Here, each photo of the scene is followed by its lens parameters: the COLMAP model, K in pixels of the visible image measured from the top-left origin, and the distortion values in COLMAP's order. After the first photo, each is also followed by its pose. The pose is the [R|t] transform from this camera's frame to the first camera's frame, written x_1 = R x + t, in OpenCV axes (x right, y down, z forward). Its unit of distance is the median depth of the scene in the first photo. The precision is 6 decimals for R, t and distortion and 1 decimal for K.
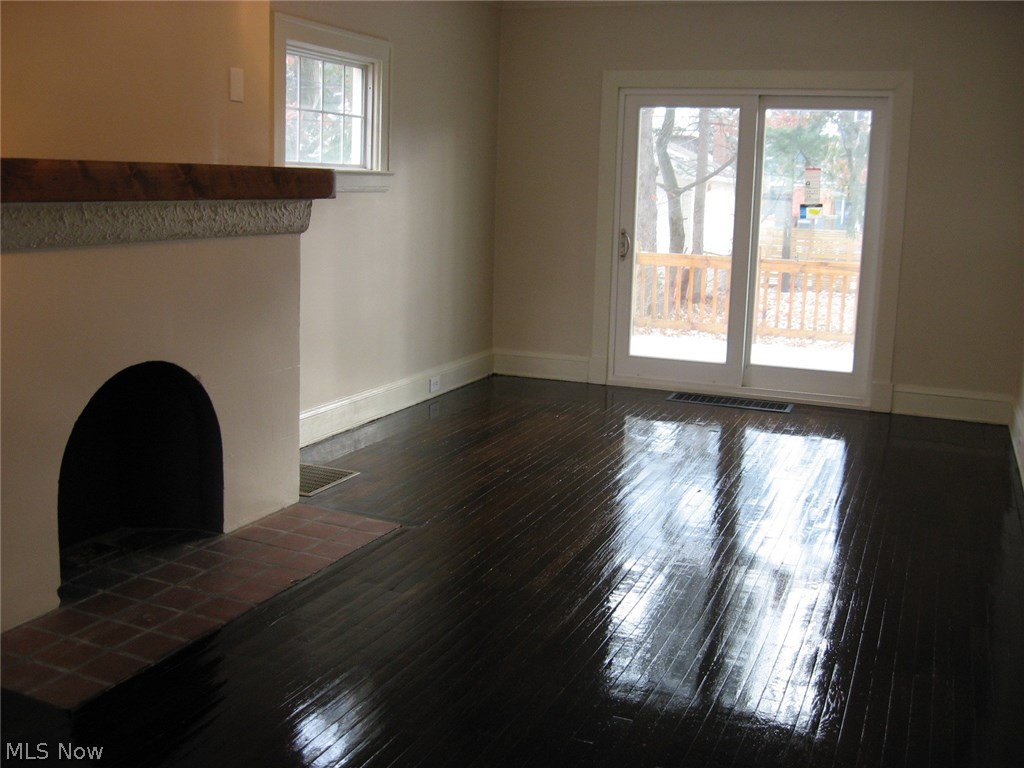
lens RADIAL K [[1063.2, 0, 512.9], [0, 1063.2, 382.2], [0, 0, 1]] dist [-0.115943, 0.000000]
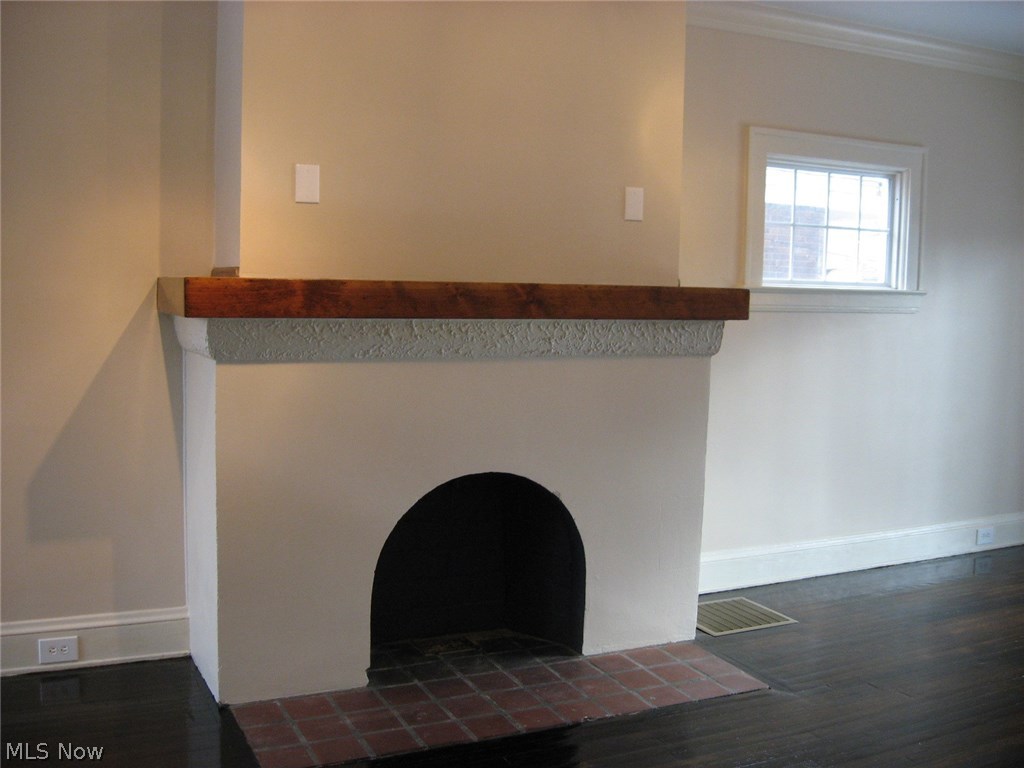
lens RADIAL K [[1063.2, 0, 512.6], [0, 1063.2, 385.6], [0, 0, 1]] dist [-0.115943, 0.000000]
pose [[0.749771, 0.048888, -0.659889, 0.324795], [-0.118558, 0.991054, -0.061283, -0.038645], [0.650990, 0.124184, 0.748860, 0.194620]]
